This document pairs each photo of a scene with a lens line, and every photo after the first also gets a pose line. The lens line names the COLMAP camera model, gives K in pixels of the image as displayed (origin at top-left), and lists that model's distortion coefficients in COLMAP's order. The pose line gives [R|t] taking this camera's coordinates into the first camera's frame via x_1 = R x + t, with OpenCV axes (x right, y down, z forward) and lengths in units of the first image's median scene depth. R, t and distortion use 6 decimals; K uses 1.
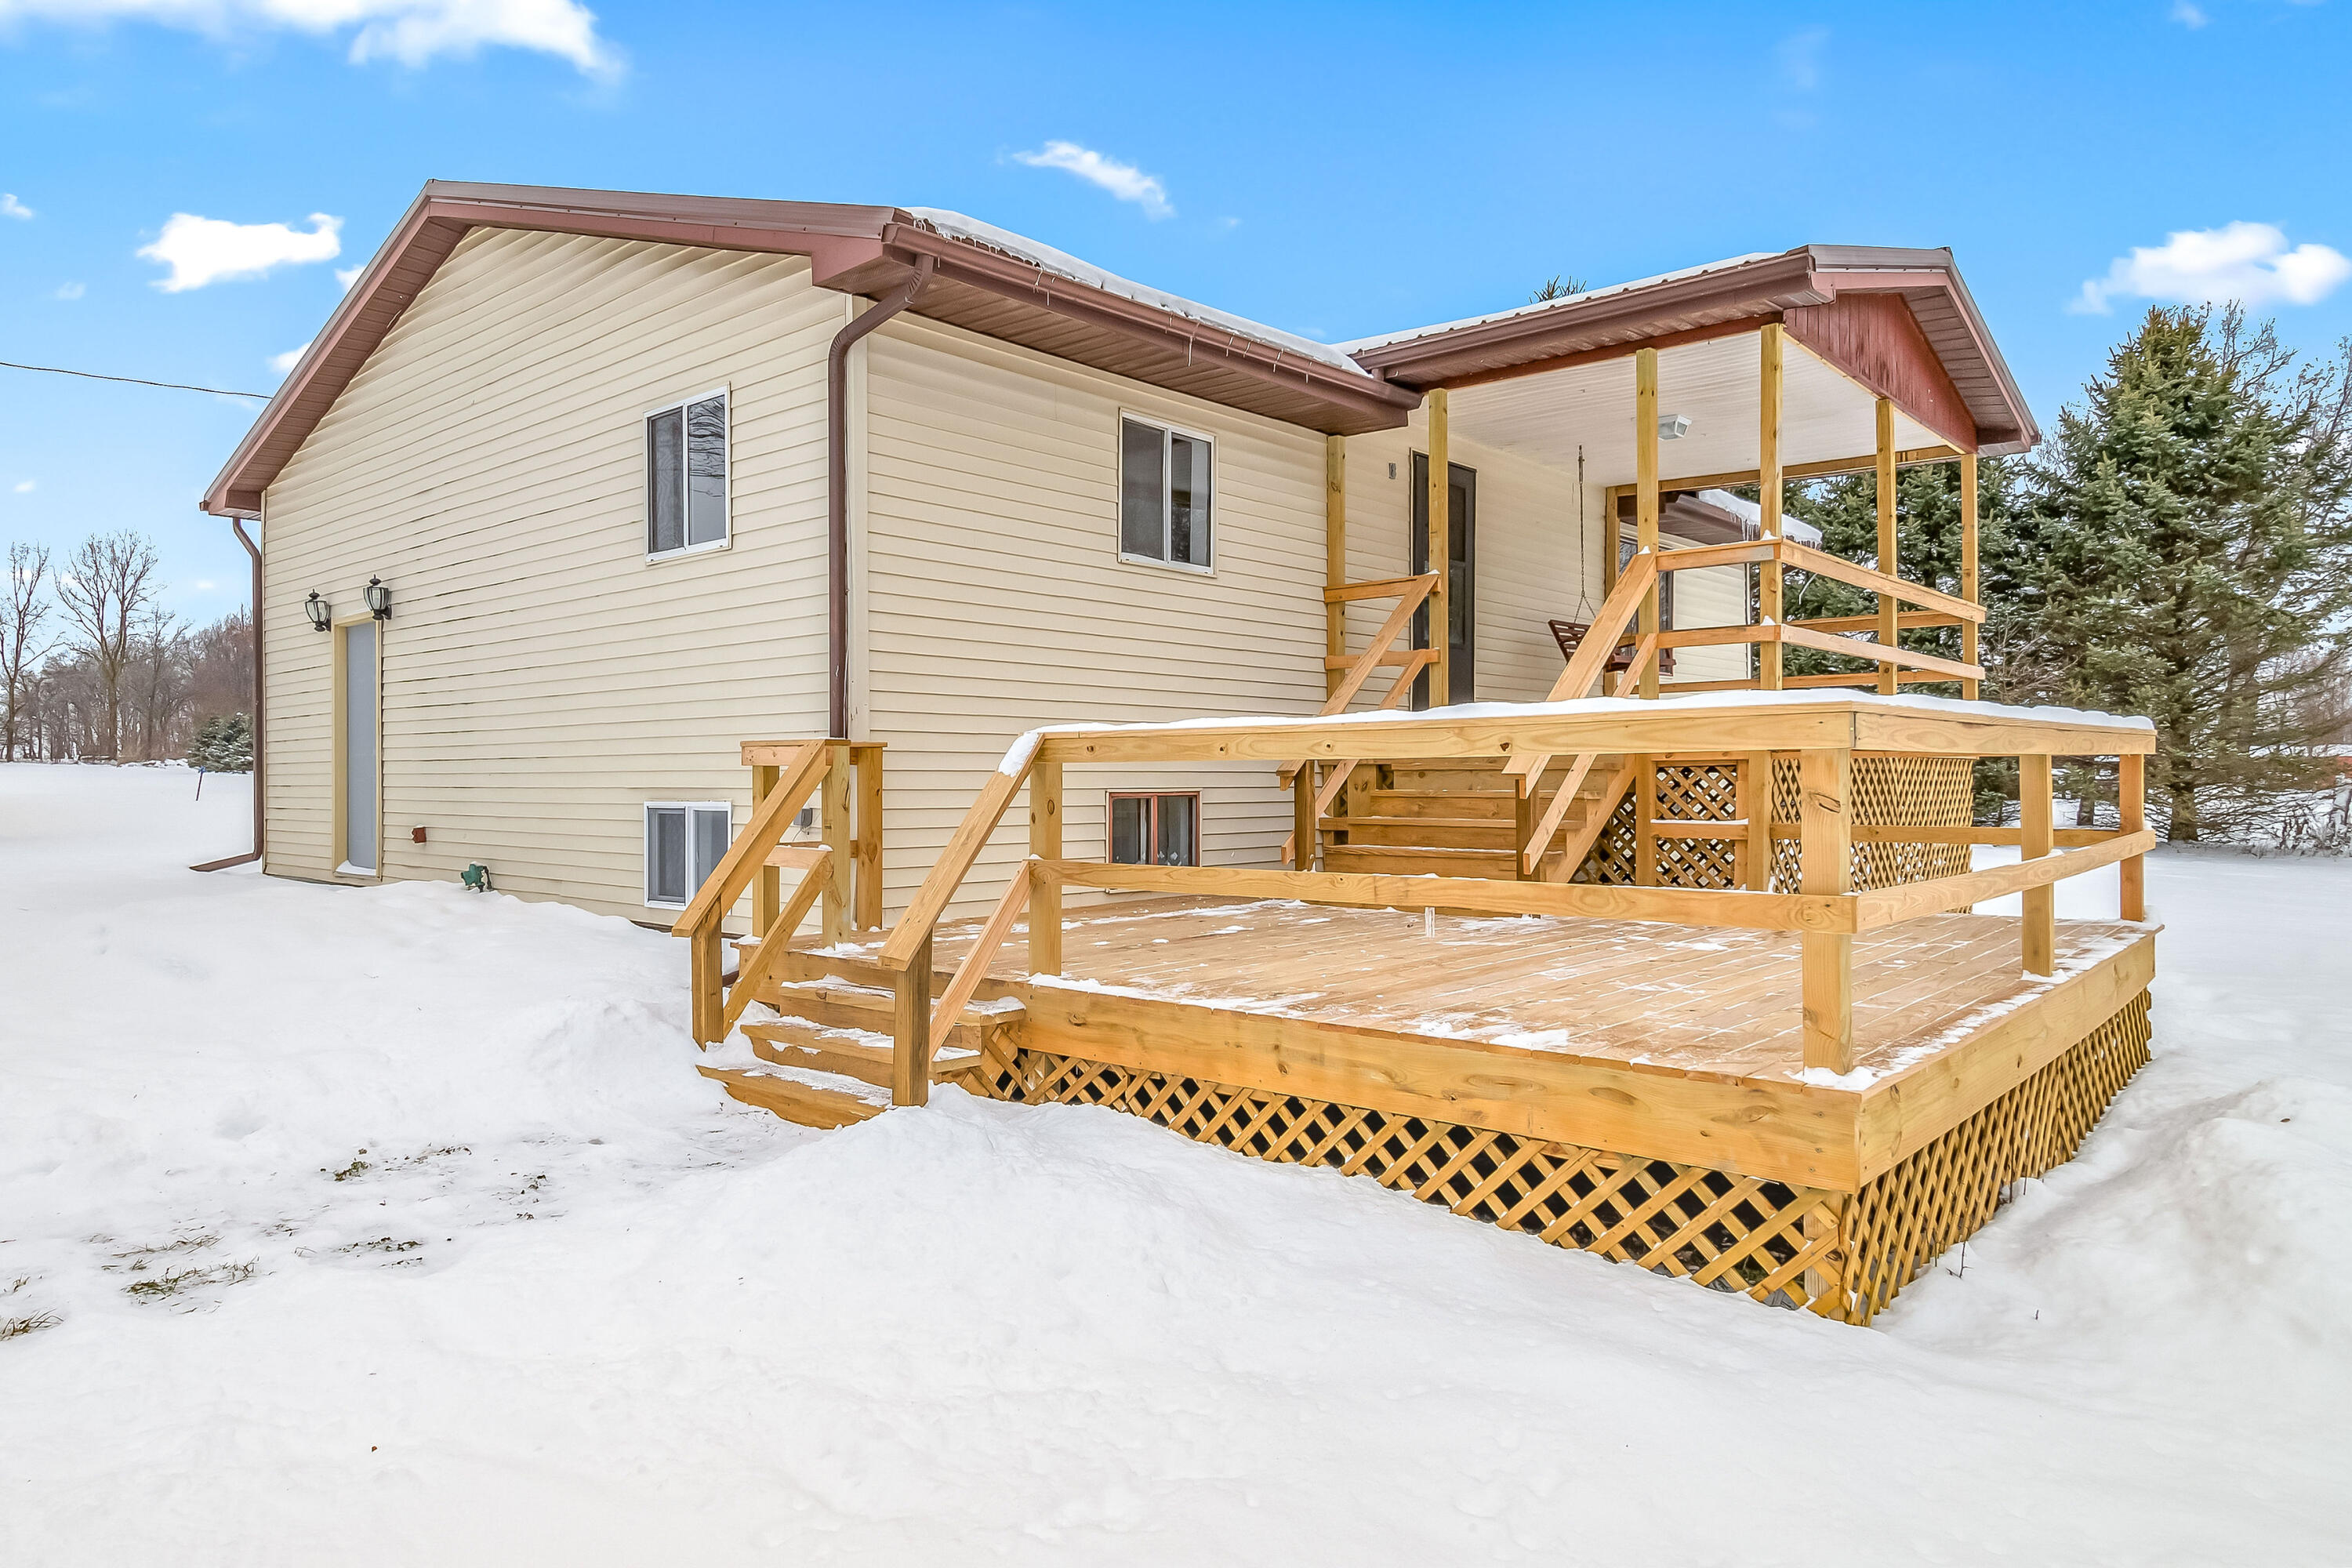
lens RADIAL K [[1466.0, 0, 1160.8], [0, 1466.0, 787.5], [0, 0, 1]] dist [0.007533, 0.001797]
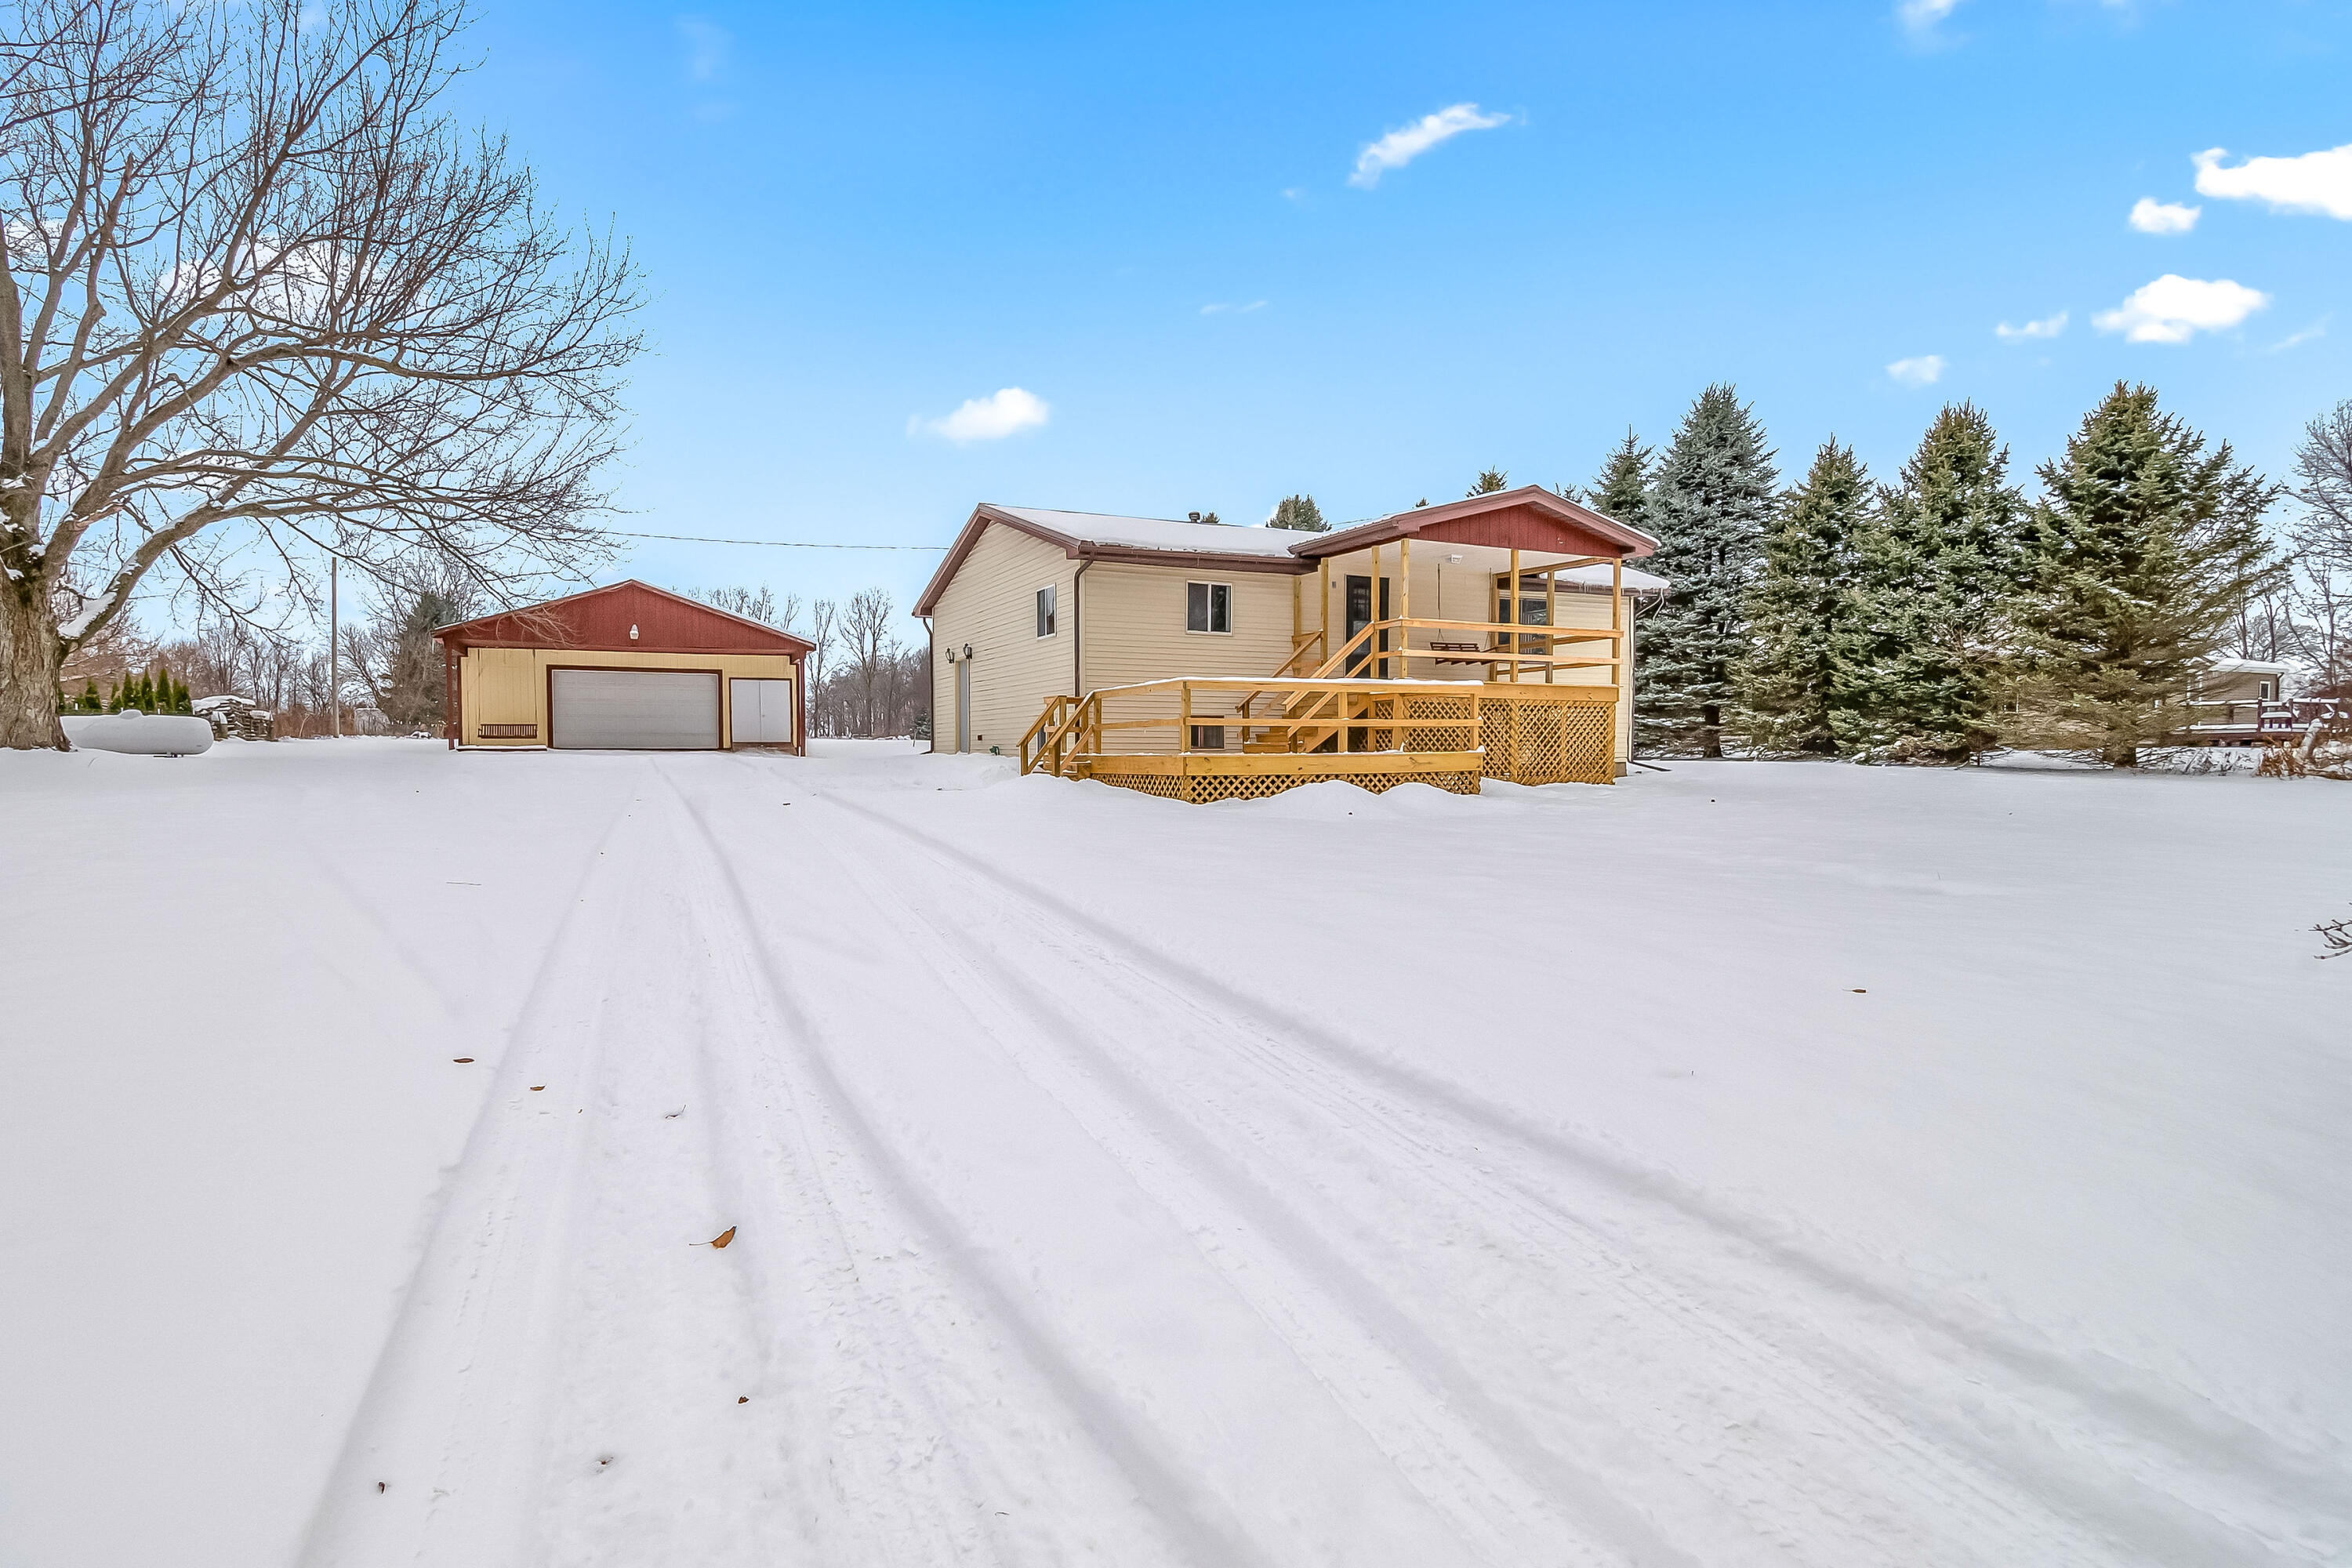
lens RADIAL K [[1170.3, 0, 1186.7], [0, 1170.3, 788.2], [0, 0, 1]] dist [0.013527, -0.000030]
pose [[0.938404, 0.008801, -0.345427, 0.546735], [0.000126, 0.999667, 0.025814, 0.062941], [0.345539, -0.024267, 0.938091, -0.818468]]
